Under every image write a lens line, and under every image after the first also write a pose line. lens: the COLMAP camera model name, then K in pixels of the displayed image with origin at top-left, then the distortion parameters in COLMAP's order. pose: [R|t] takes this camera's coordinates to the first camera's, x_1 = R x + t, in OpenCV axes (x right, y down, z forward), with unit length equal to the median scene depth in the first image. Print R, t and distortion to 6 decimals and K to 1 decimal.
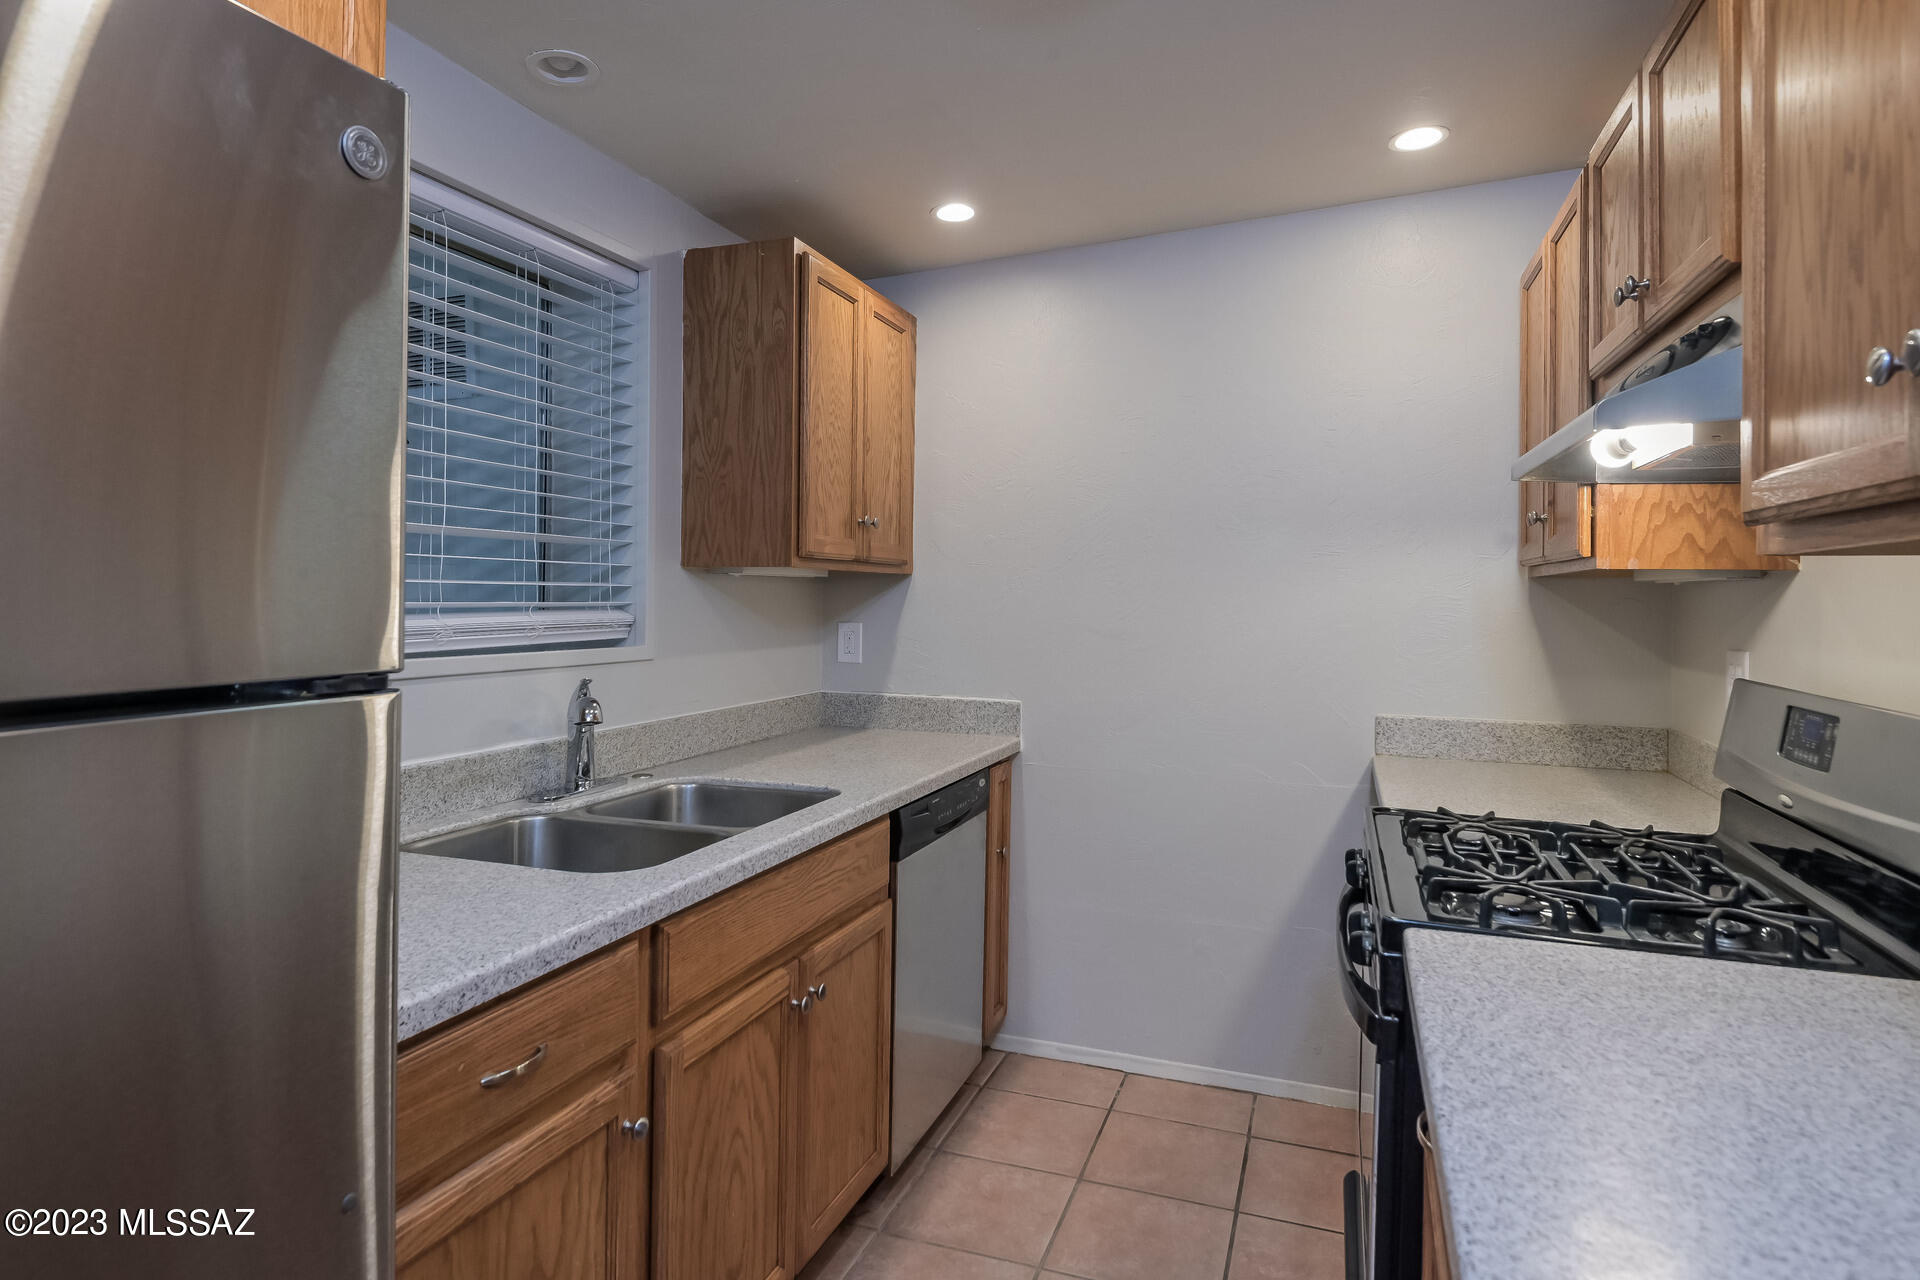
lens RADIAL K [[1071.7, 0, 958.9], [0, 1071.7, 590.7], [0, 0, 1]] dist [-0.000109, 0.000192]
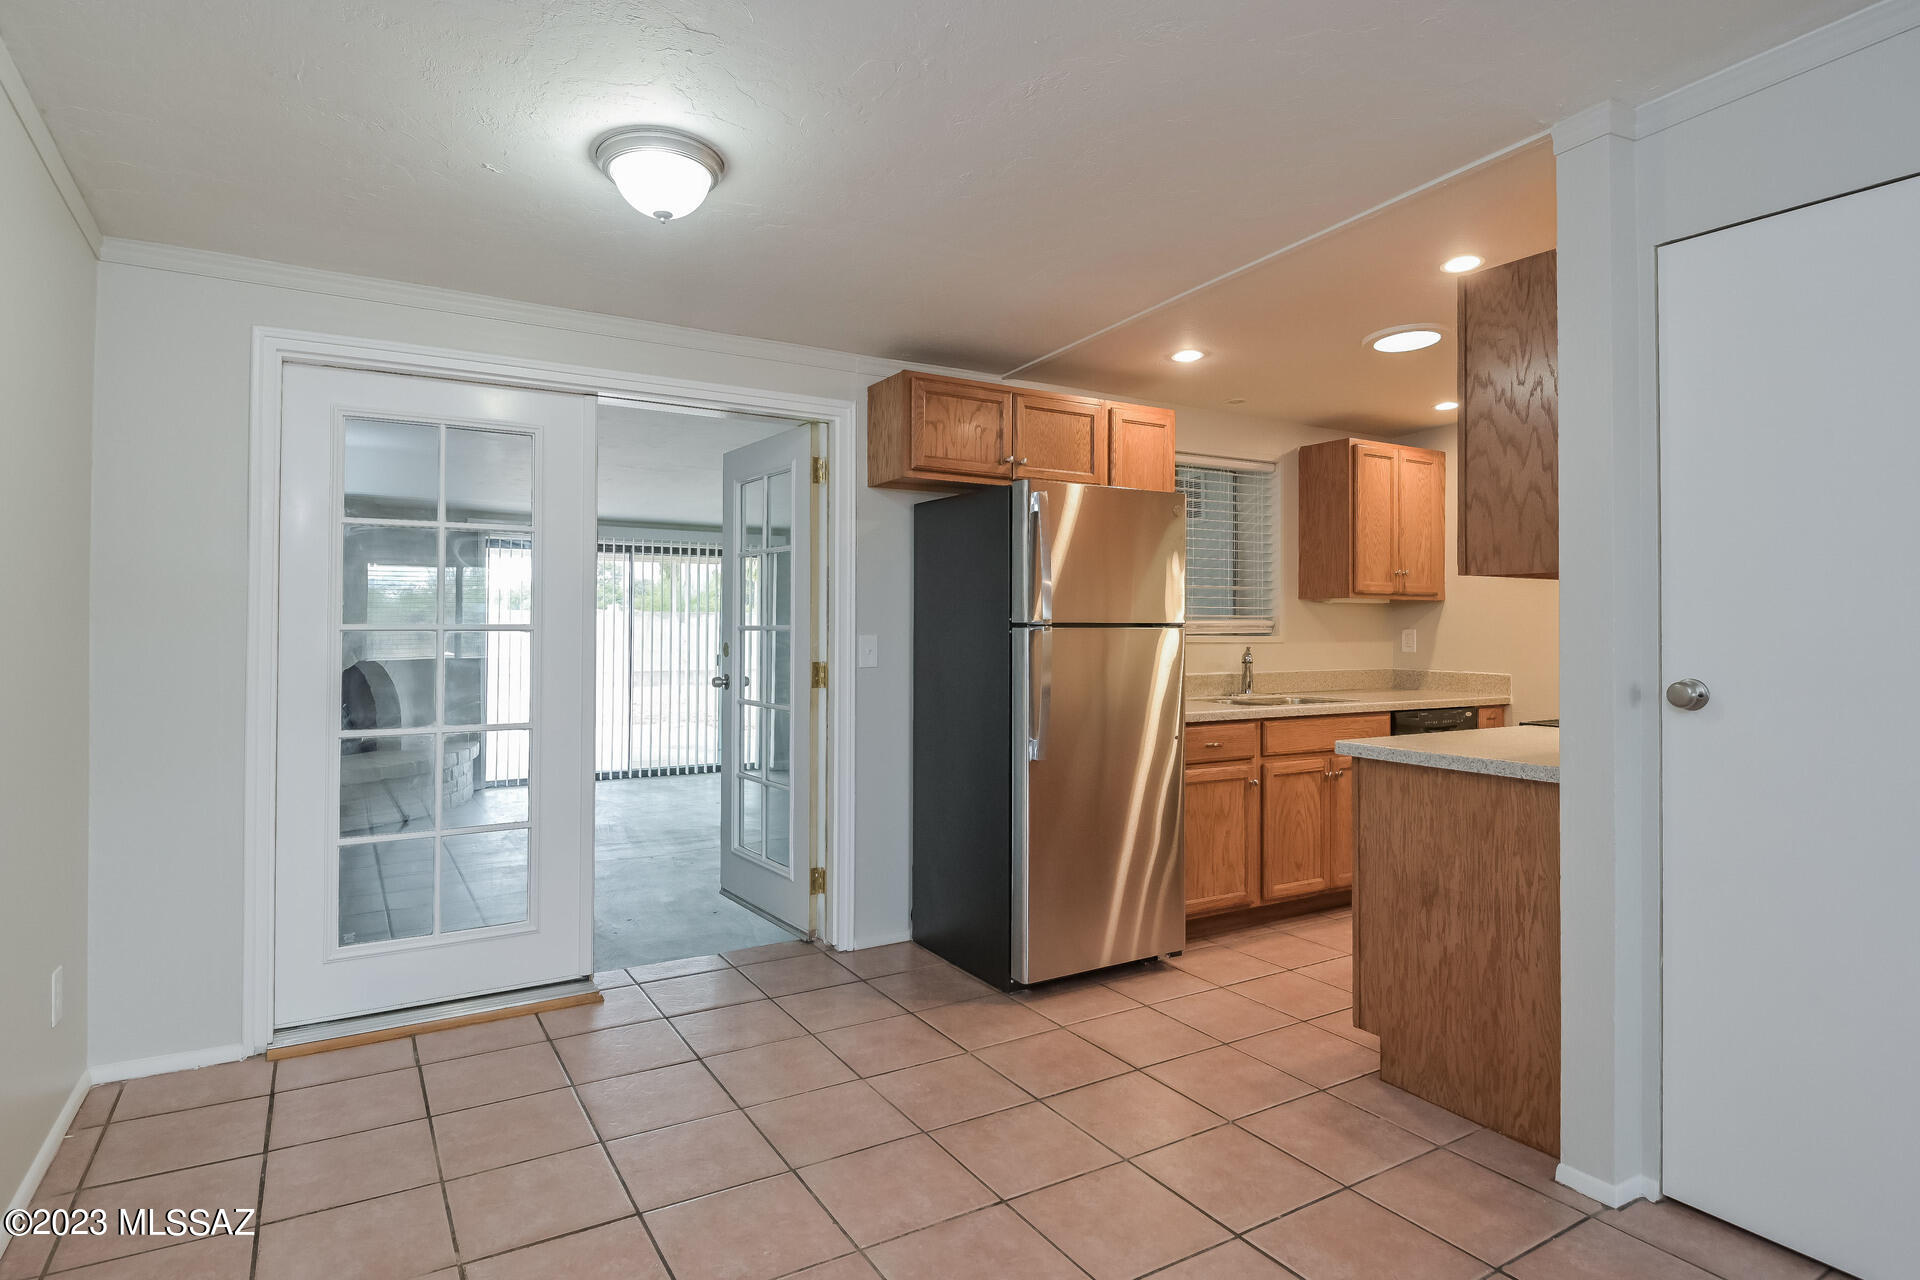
lens RADIAL K [[1027.2, 0, 933.5], [0, 1027.2, 628.4], [0, 0, 1]] dist [-0.001538, -0.000214]
pose [[0.770409, -0.009393, -0.637481, 0.478878], [0.007922, 0.999955, -0.005161, 0.039799], [0.637501, -0.001074, 0.770449, -1.017141]]
